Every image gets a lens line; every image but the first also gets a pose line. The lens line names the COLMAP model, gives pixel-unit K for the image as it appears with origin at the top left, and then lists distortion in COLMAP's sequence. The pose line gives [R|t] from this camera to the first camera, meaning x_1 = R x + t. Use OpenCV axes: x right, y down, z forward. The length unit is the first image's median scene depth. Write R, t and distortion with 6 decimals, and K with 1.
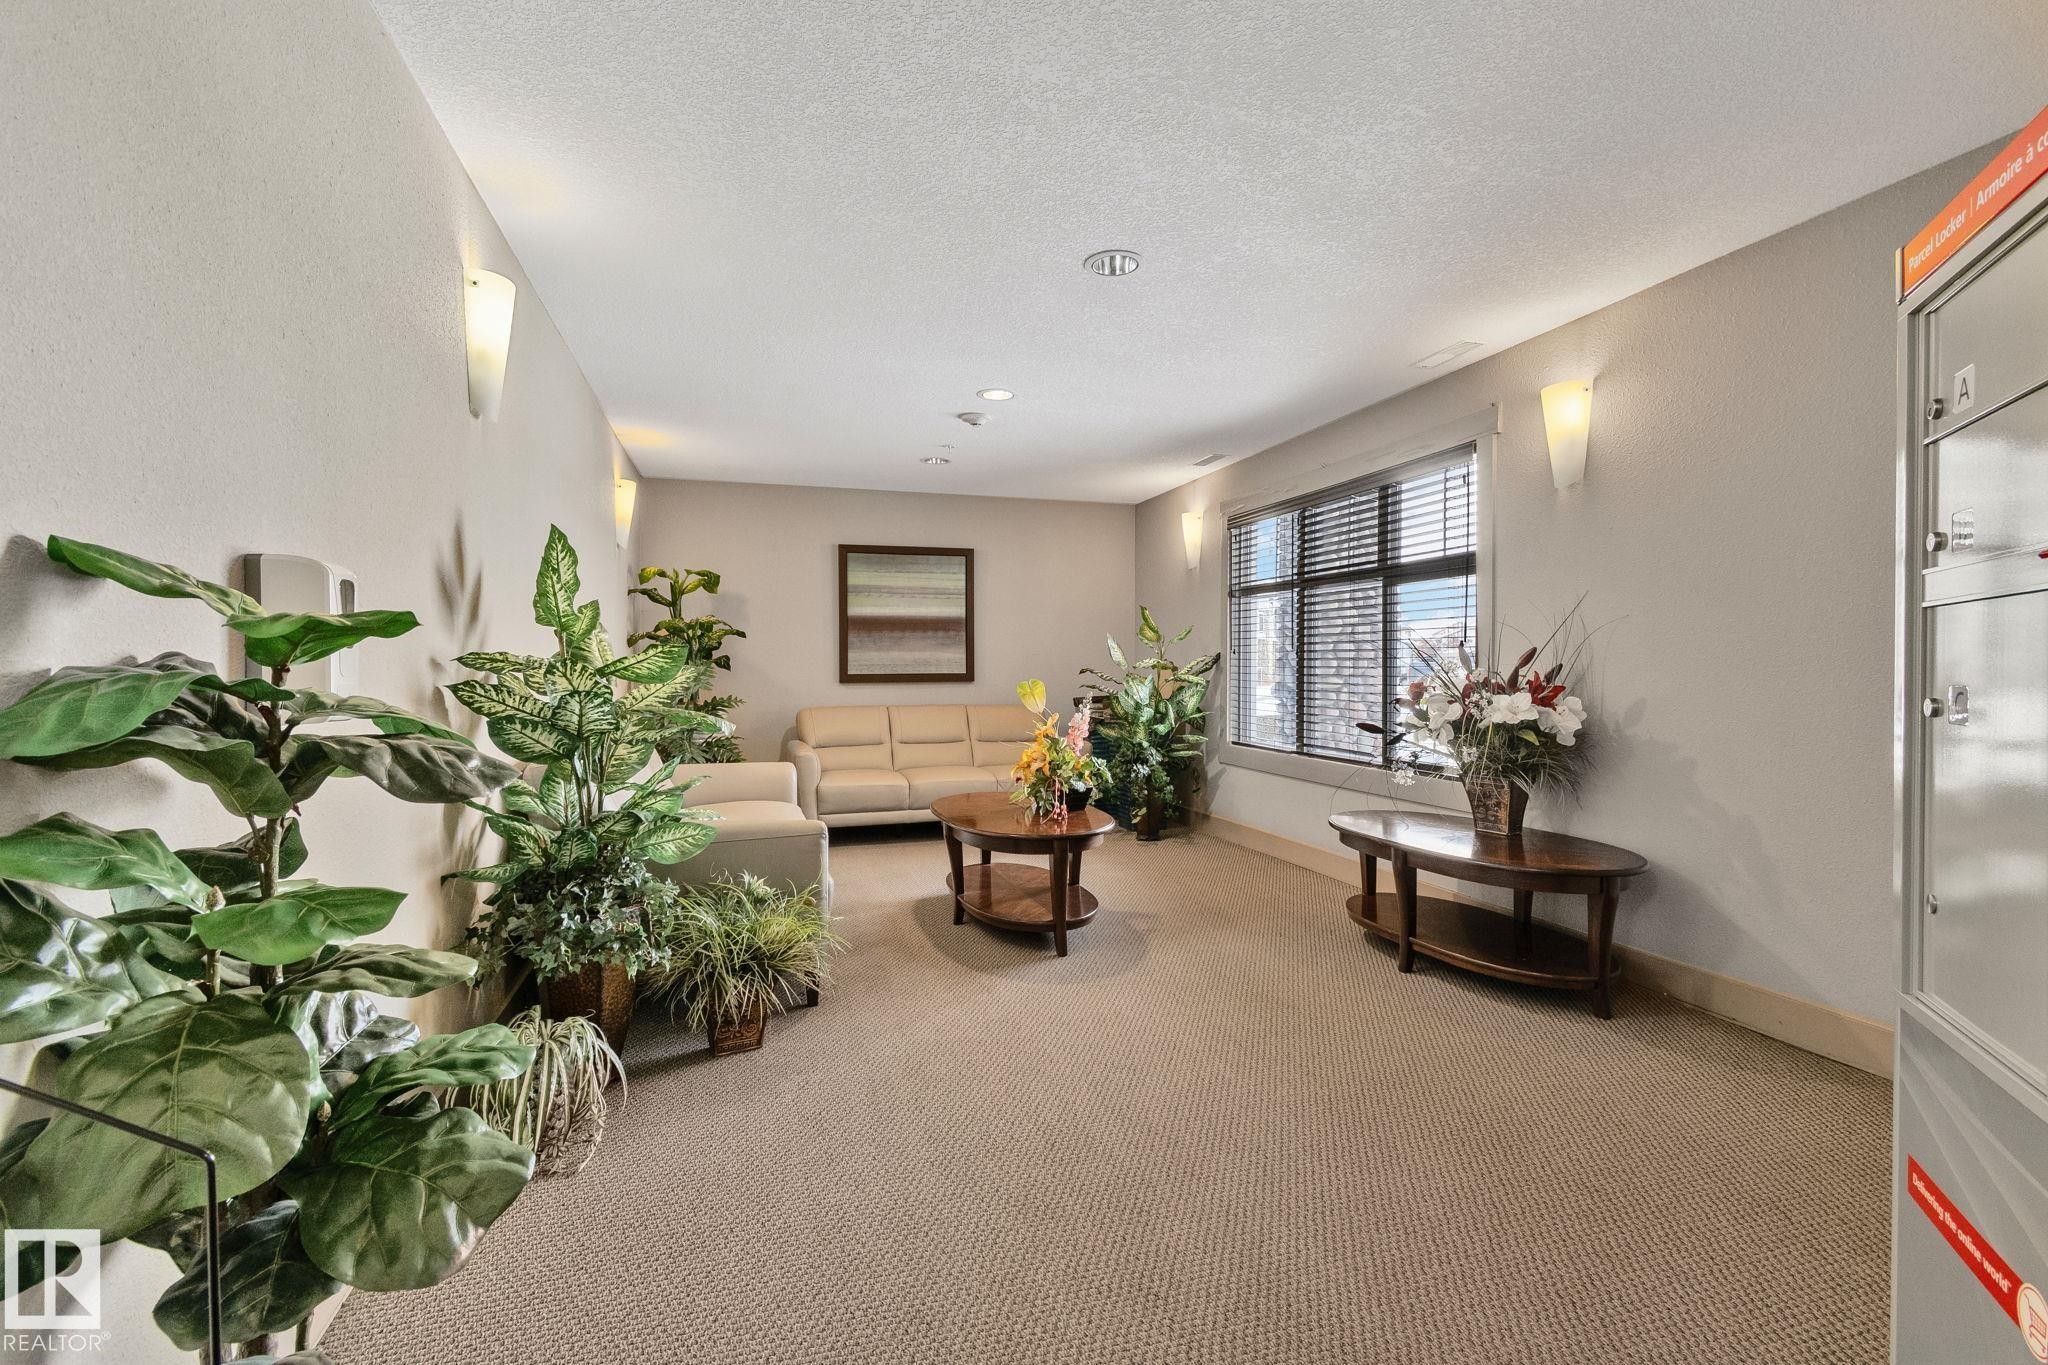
lens RADIAL K [[918.2, 0, 1026.3], [0, 918.2, 674.0], [0, 0, 1]] dist [0.004491, -0.003691]
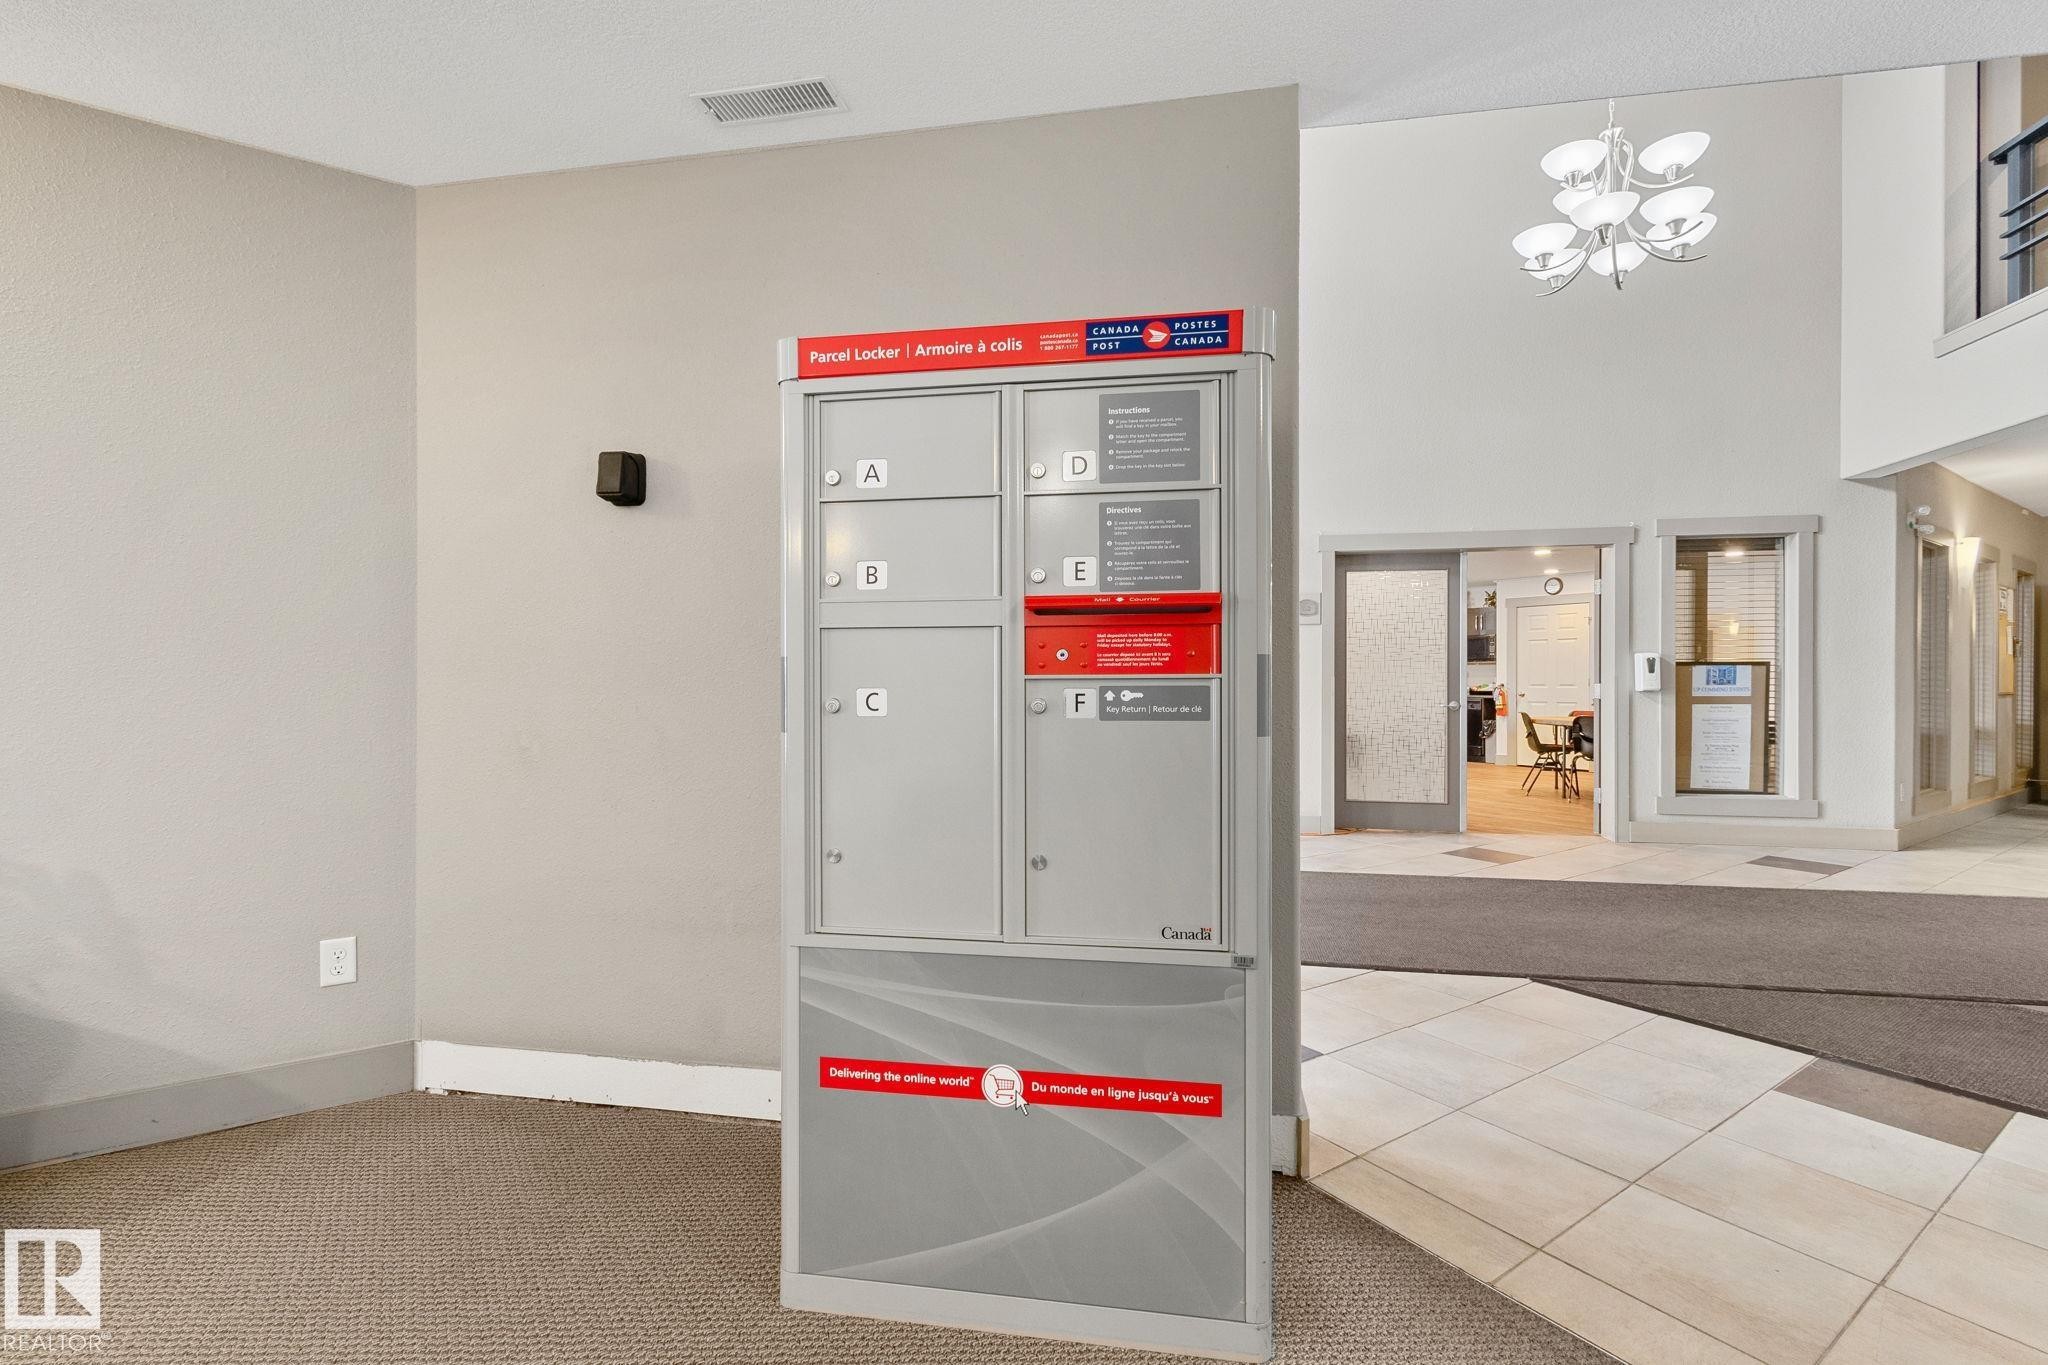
lens RADIAL K [[918.2, 0, 1026.3], [0, 918.2, 674.0], [0, 0, 1]] dist [0.004491, -0.003691]
pose [[-0.315306, -0.003728, 0.948983, -0.164838], [0.000745, 0.999991, 0.004176, -0.007093], [-0.948990, 0.002024, -0.315301, 0.554729]]
